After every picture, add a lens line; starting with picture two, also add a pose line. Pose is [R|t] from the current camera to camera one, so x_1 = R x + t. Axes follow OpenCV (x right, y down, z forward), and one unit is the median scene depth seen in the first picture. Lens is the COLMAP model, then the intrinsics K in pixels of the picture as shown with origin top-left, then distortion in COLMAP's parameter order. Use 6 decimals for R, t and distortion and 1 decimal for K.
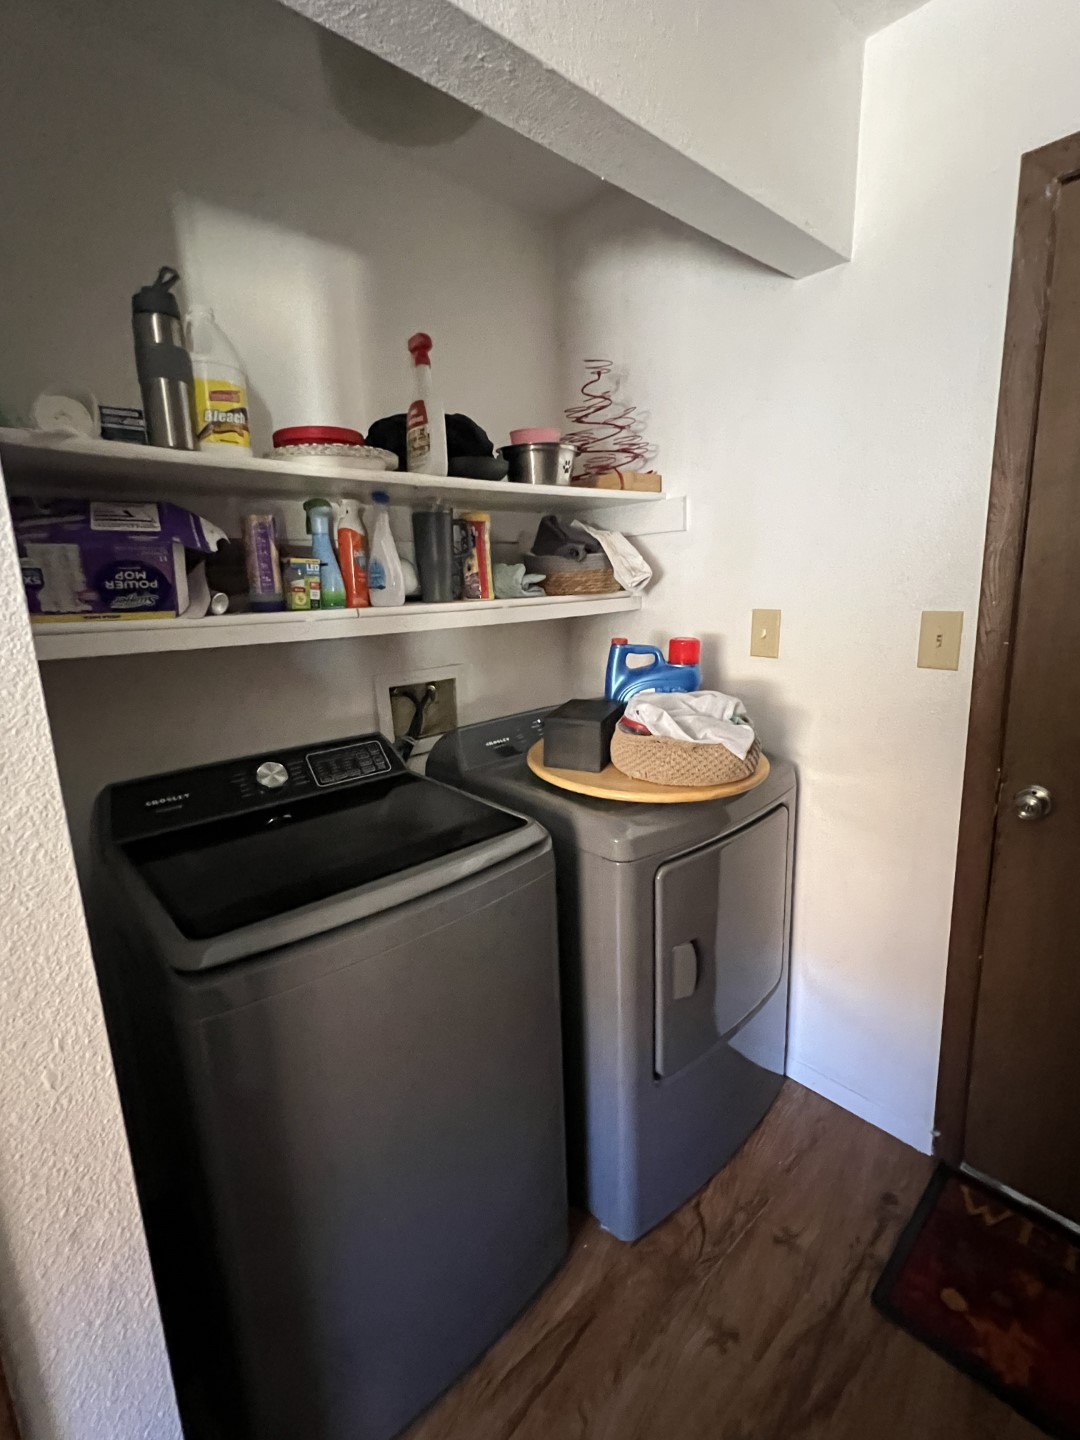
lens RADIAL K [[645.4, 0, 540.0], [0, 645.4, 720.0], [0, 0, 1]] dist [-0.001096, 0.000307]
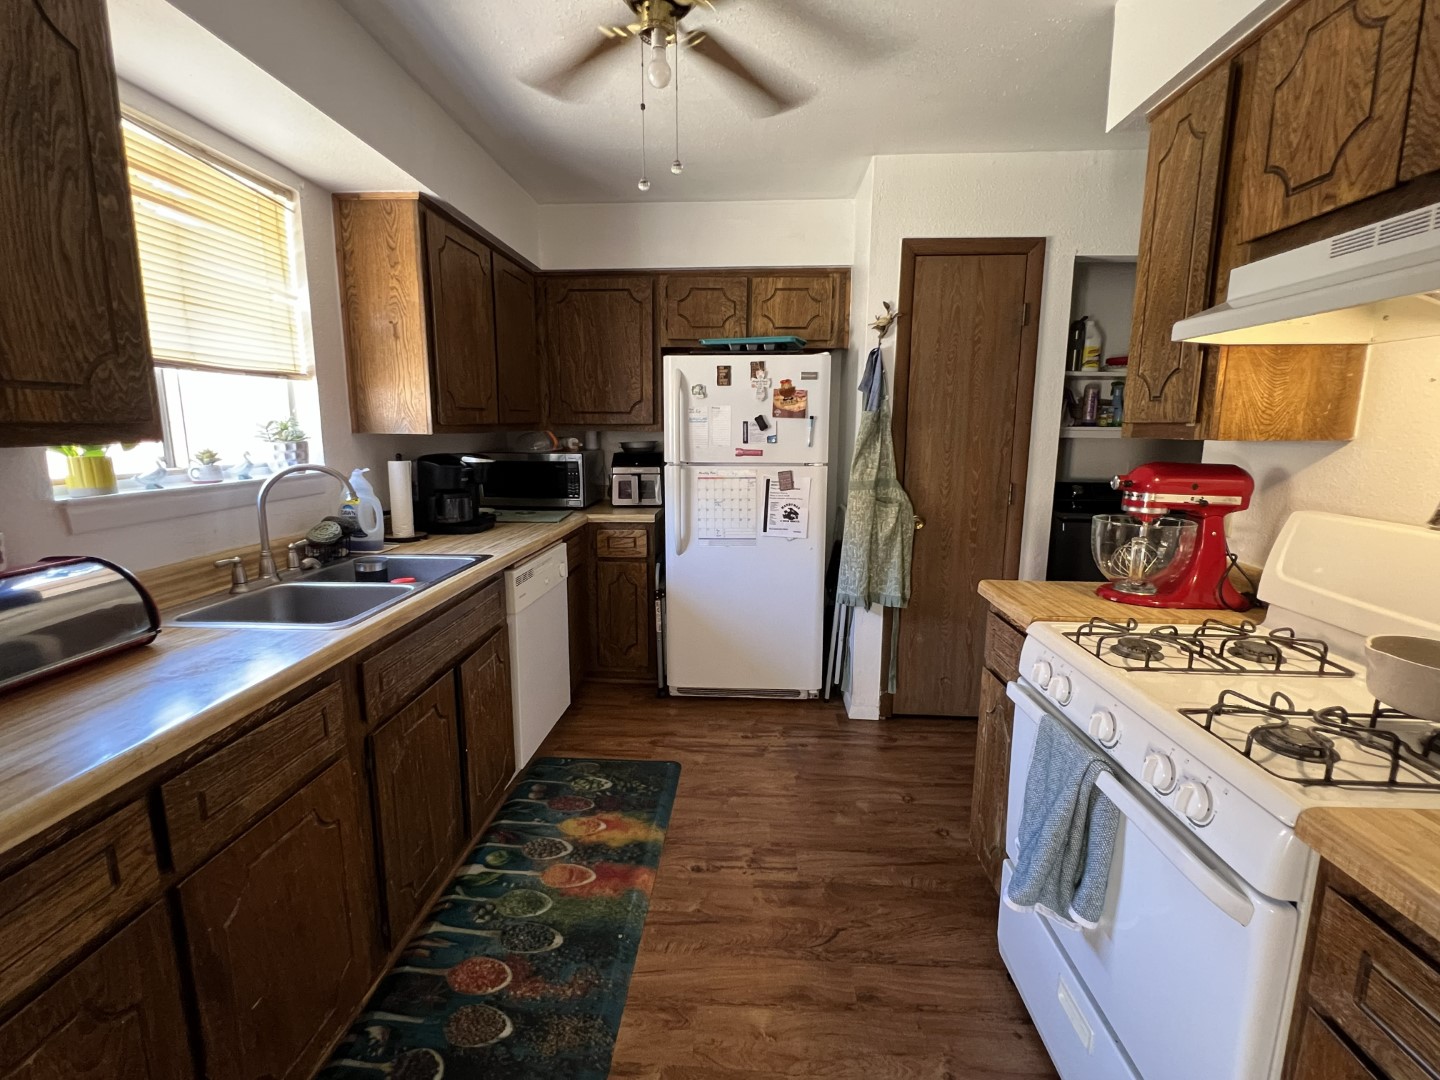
lens RADIAL K [[645.4, 0, 718.0], [0, 645.4, 541.3], [0, 0, 1]] dist [-0.001096, 0.000307]
pose [[0.713969, 0.154503, -0.682918, 0.362214], [-0.164957, 0.985013, 0.050392, 0.408383], [0.680469, 0.076674, 0.728754, -1.896379]]
